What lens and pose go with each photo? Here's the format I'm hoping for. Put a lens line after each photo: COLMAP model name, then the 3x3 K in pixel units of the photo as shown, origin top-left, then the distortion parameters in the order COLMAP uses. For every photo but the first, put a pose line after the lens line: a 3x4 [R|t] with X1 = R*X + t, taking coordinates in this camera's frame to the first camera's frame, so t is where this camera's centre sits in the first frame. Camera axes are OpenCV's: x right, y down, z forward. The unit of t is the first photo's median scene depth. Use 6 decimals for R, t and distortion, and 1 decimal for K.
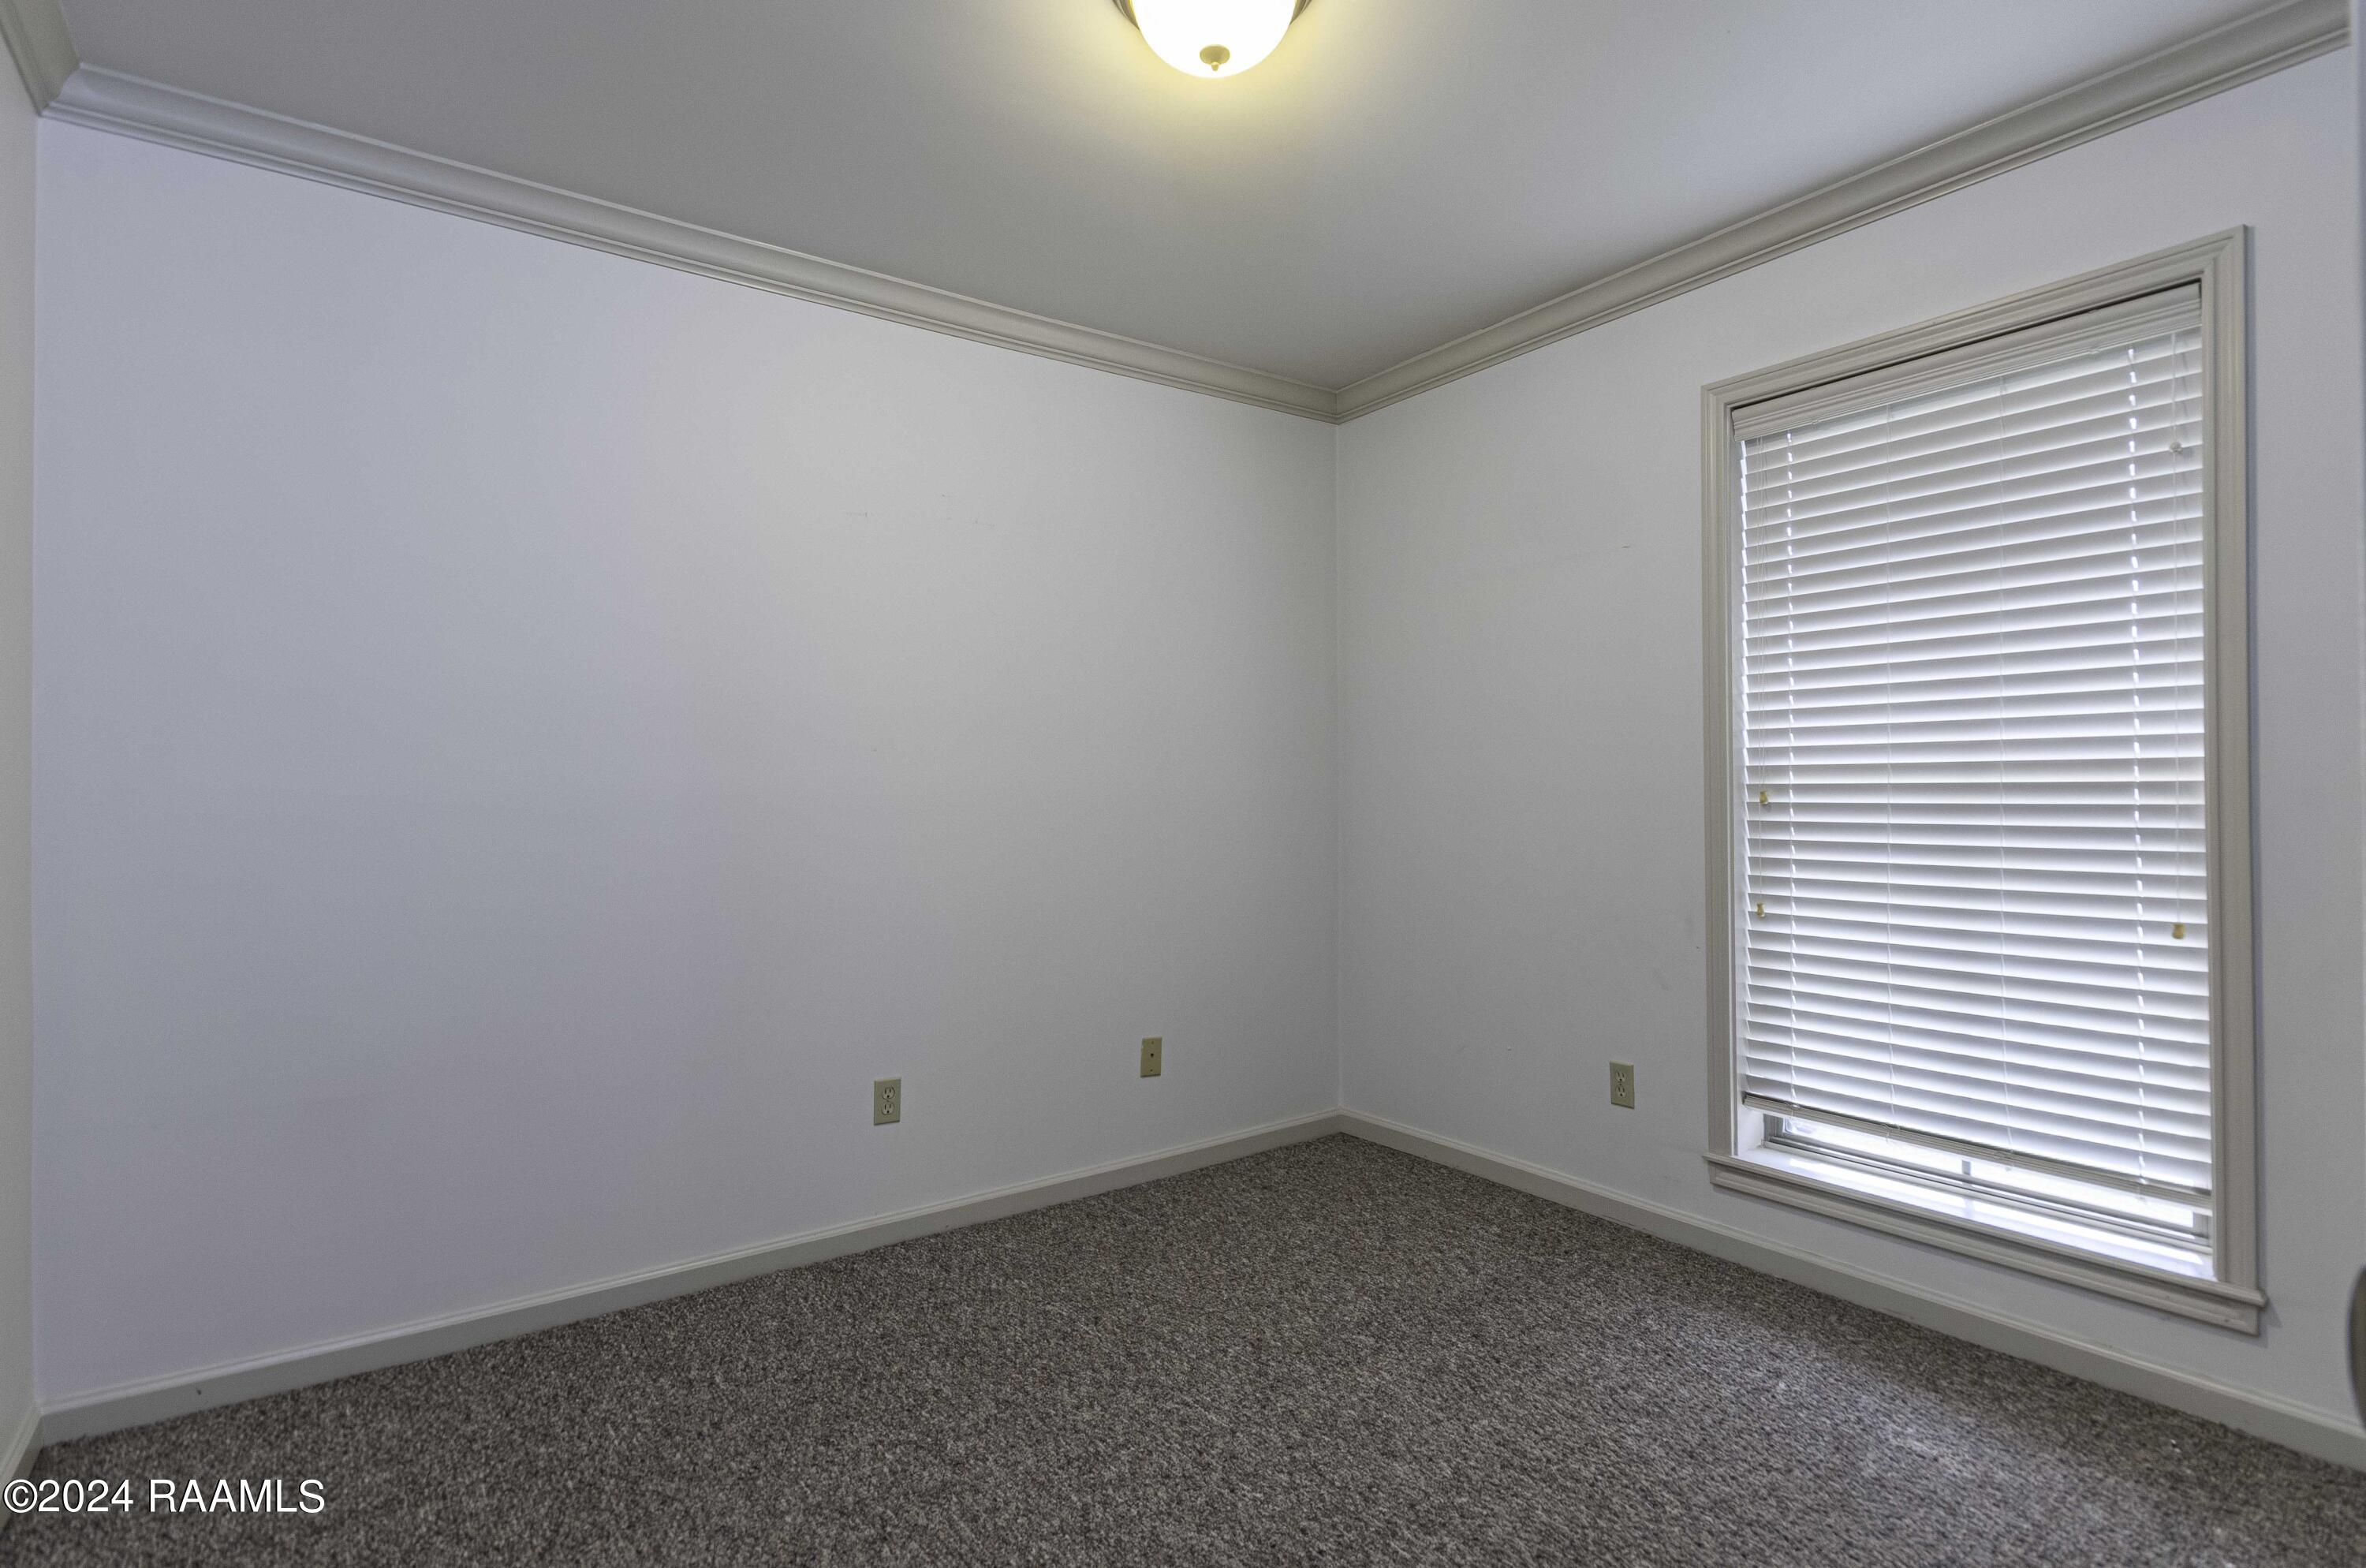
lens RADIAL K [[1183.9, 0, 1183.0], [0, 1183.9, 784.0], [0, 0, 1]] dist [0.000405, -0.001331]
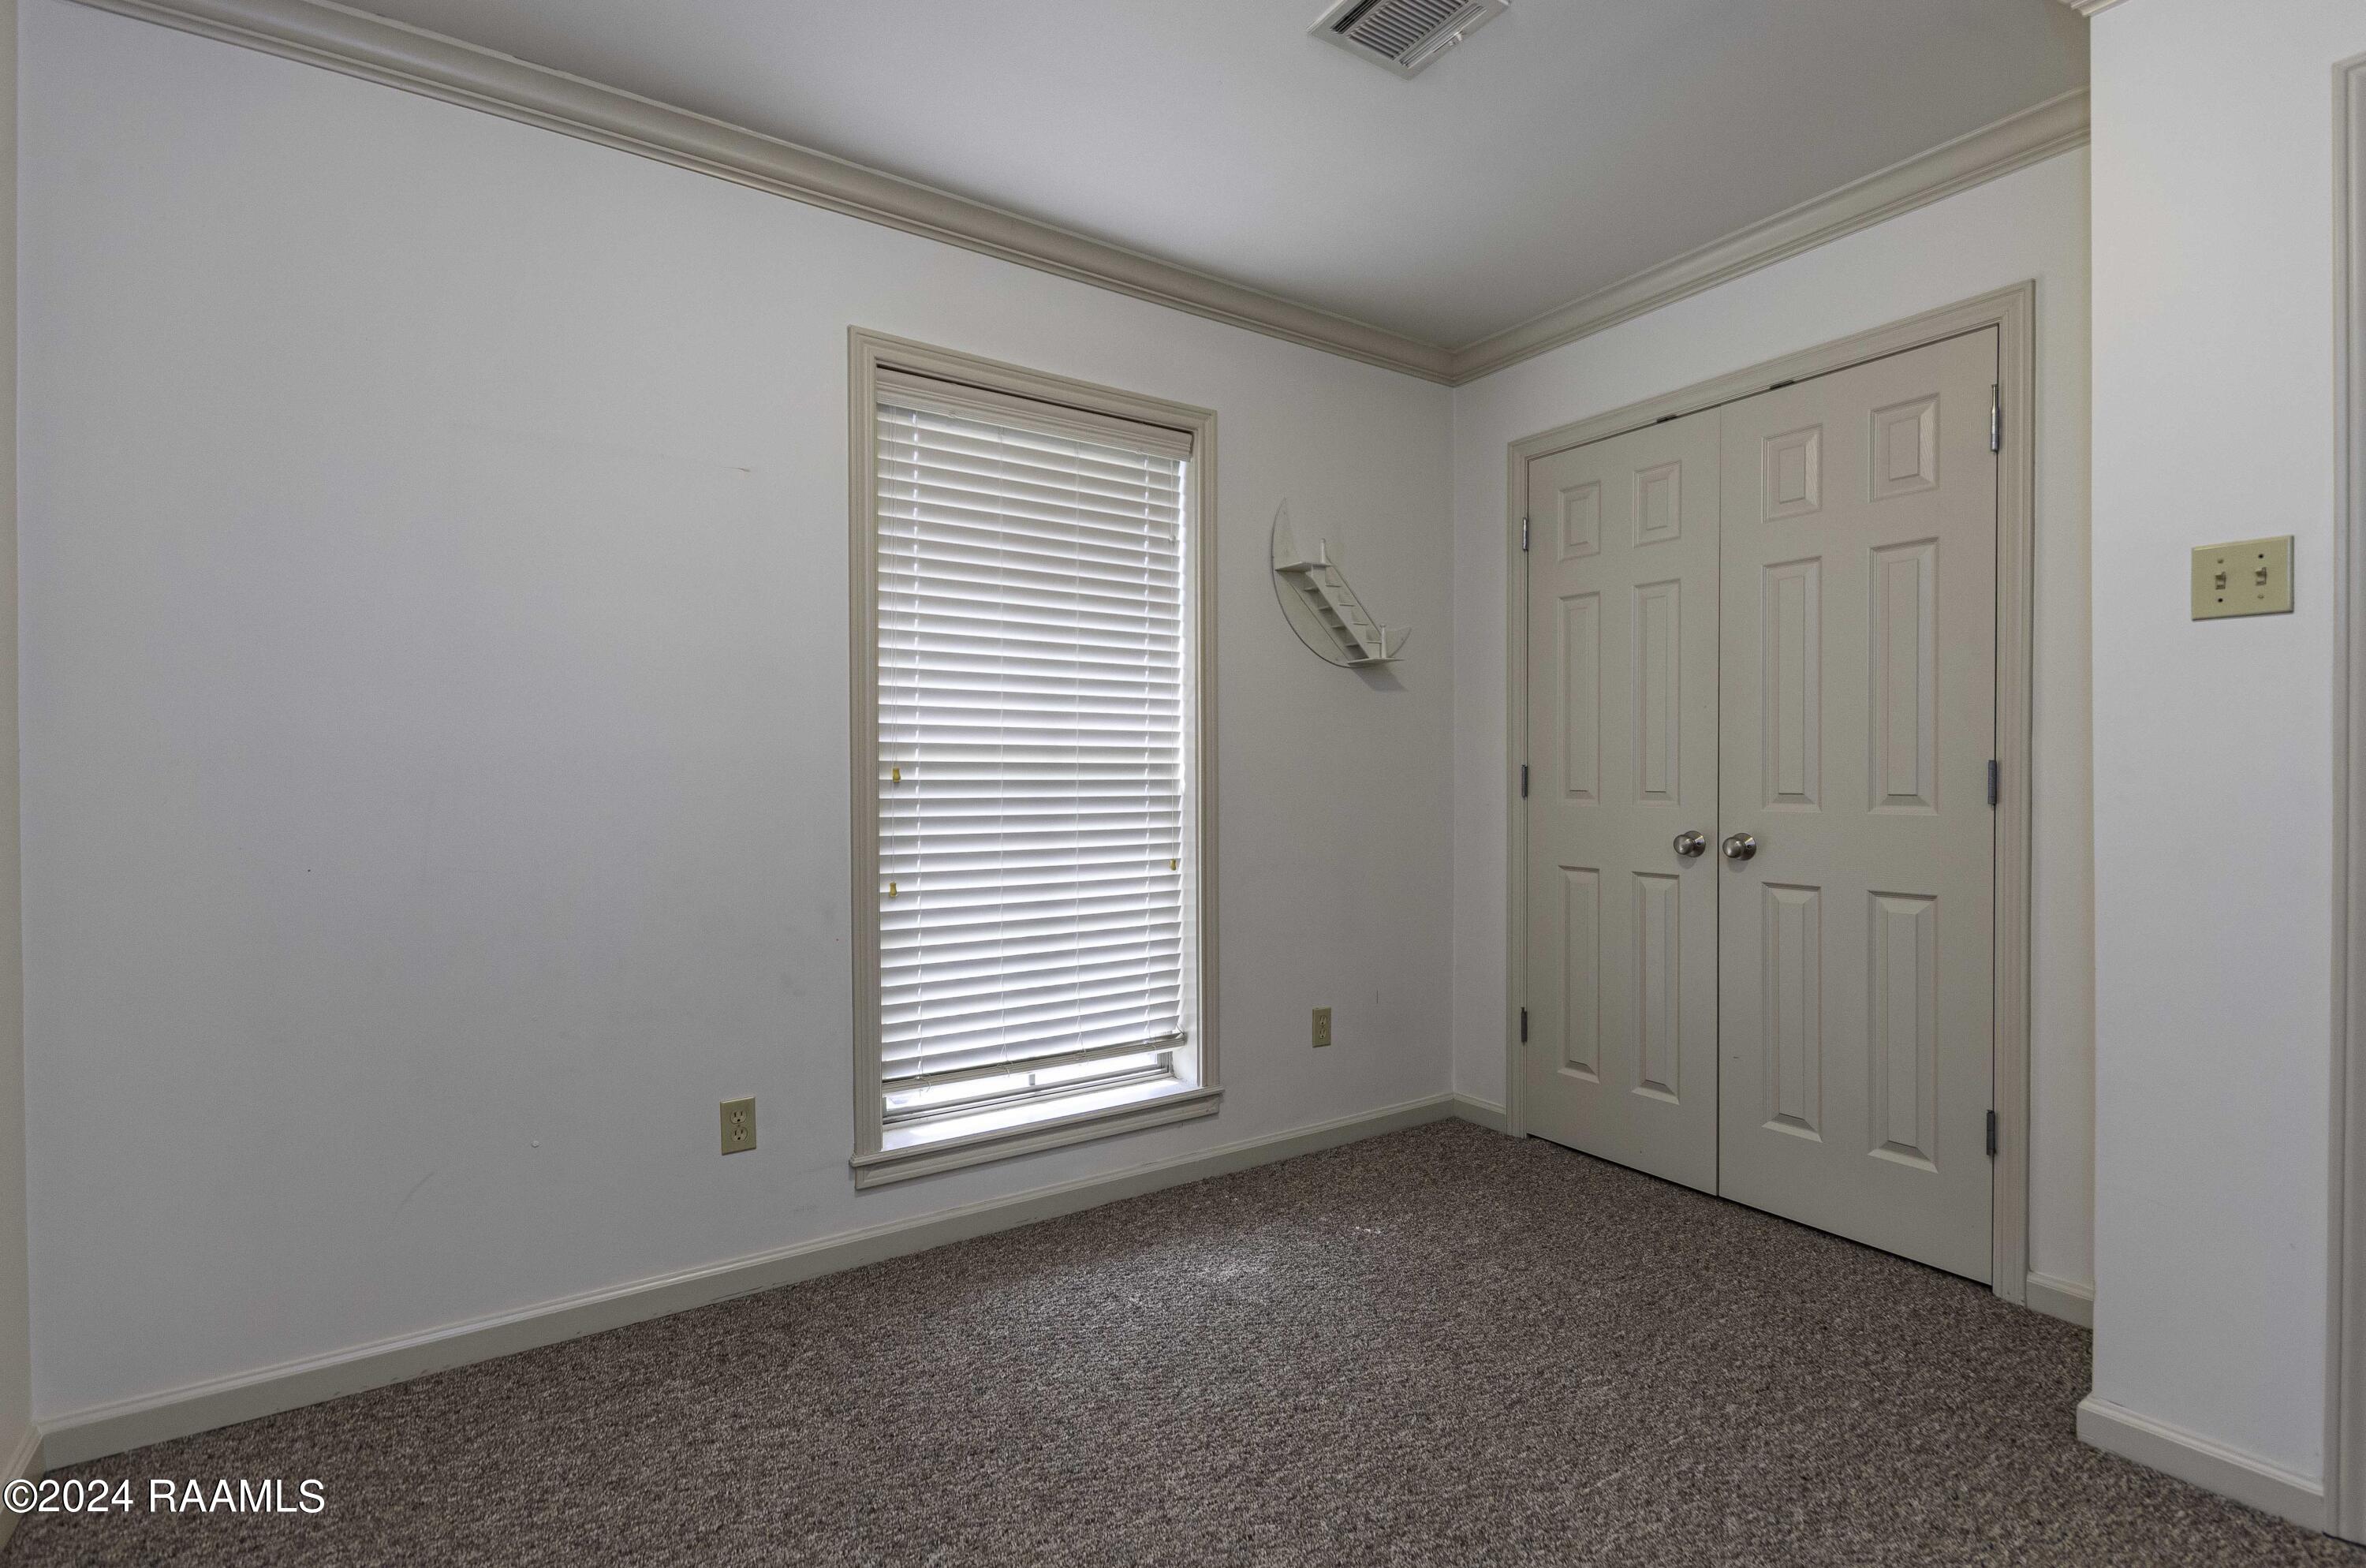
lens RADIAL K [[1108.2, 0, 1182.6], [0, 1108.2, 790.5], [0, 0, 1]] dist [-0.001803, -0.001379]
pose [[0.017507, -0.004041, 0.999839, -0.434153], [-0.002616, 0.999988, 0.004087, 0.020393], [-0.999843, -0.002687, 0.017496, 0.762286]]
